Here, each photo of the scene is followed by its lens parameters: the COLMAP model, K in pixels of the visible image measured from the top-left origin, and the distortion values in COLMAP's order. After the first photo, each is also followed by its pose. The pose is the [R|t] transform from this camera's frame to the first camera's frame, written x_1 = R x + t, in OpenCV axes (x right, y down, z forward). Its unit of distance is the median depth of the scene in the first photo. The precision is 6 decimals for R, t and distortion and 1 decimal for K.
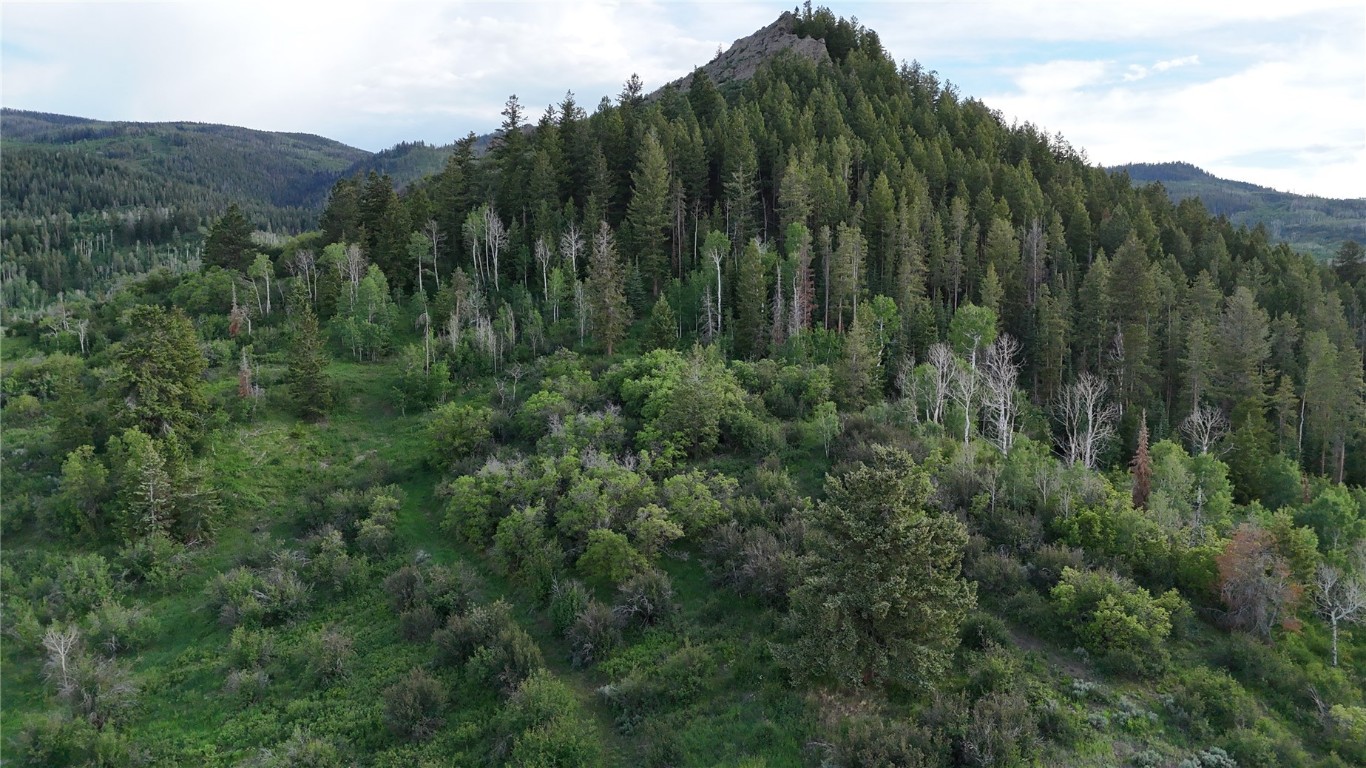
lens RADIAL K [[1007.7, 0, 687.6], [0, 1007.7, 377.8], [0, 0, 1]] dist [0.081087, -0.079254]
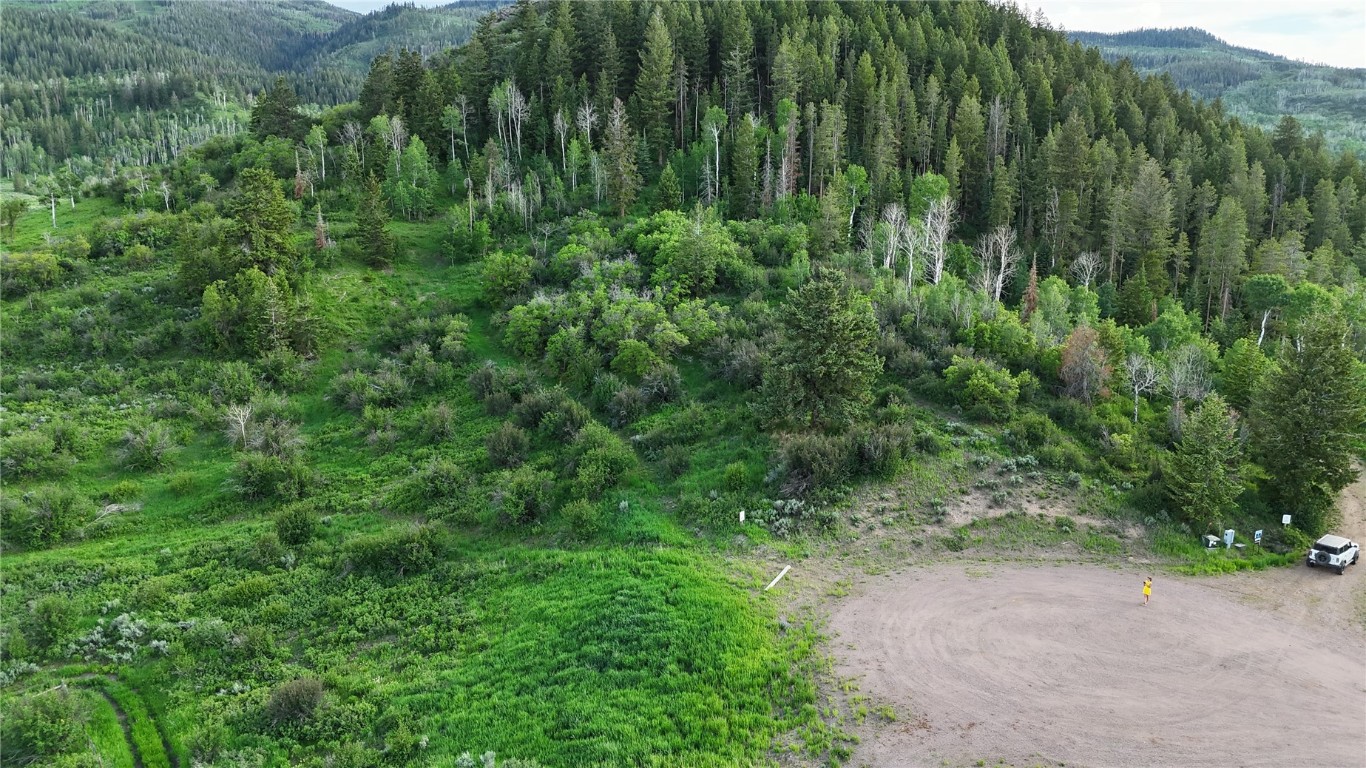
lens RADIAL K [[1007.7, 0, 692.4], [0, 1007.7, 379.6], [0, 0, 1]] dist [0.081087, -0.079254]
pose [[0.999971, 0.003300, 0.006866, -0.005014], [-0.004135, 0.992091, 0.125451, 0.020178], [-0.006397, -0.125476, 0.992076, -0.209710]]
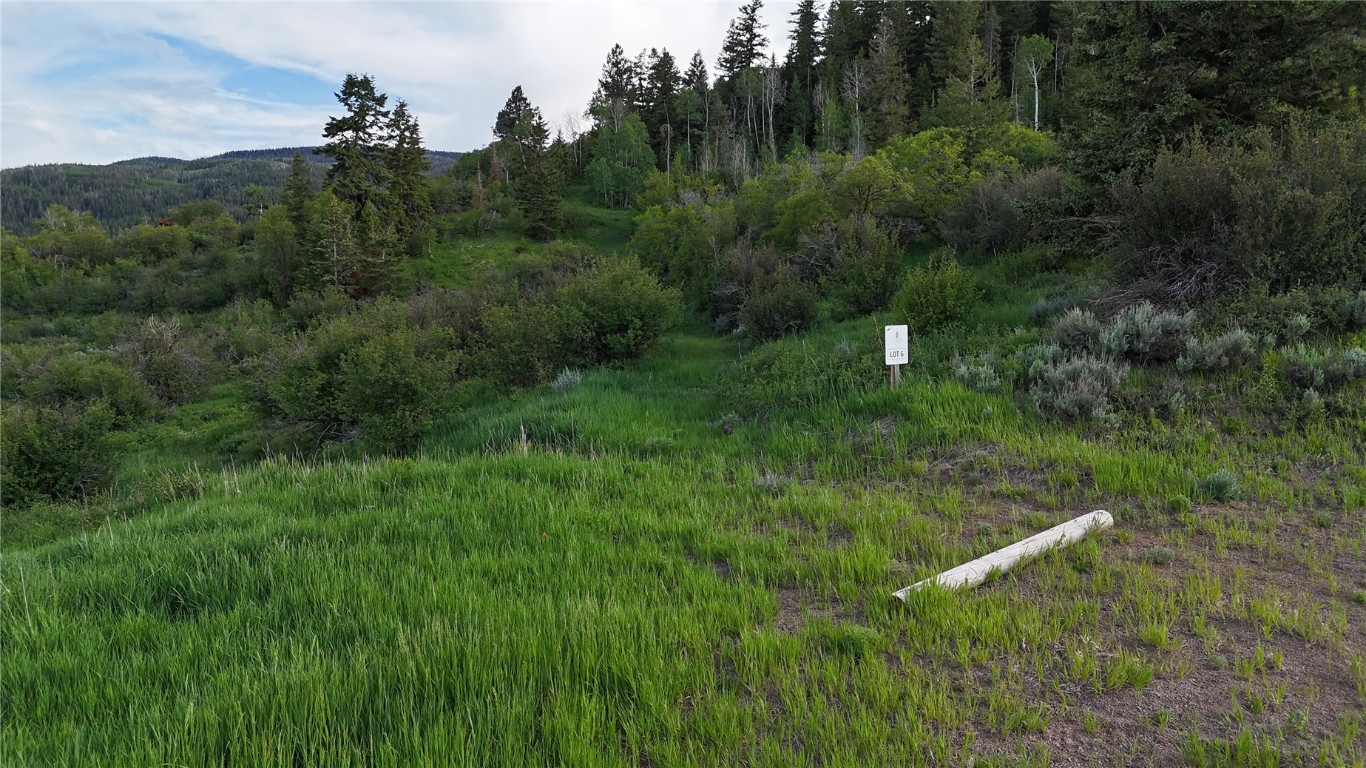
lens RADIAL K [[1007.7, 0, 685.1], [0, 1007.7, 377.0], [0, 0, 1]] dist [0.081087, -0.079254]
pose [[0.945399, 0.014958, -0.325573, 0.042480], [-0.020363, 0.999706, -0.013200, 0.168605], [0.325279, 0.019109, 0.945425, 0.194646]]
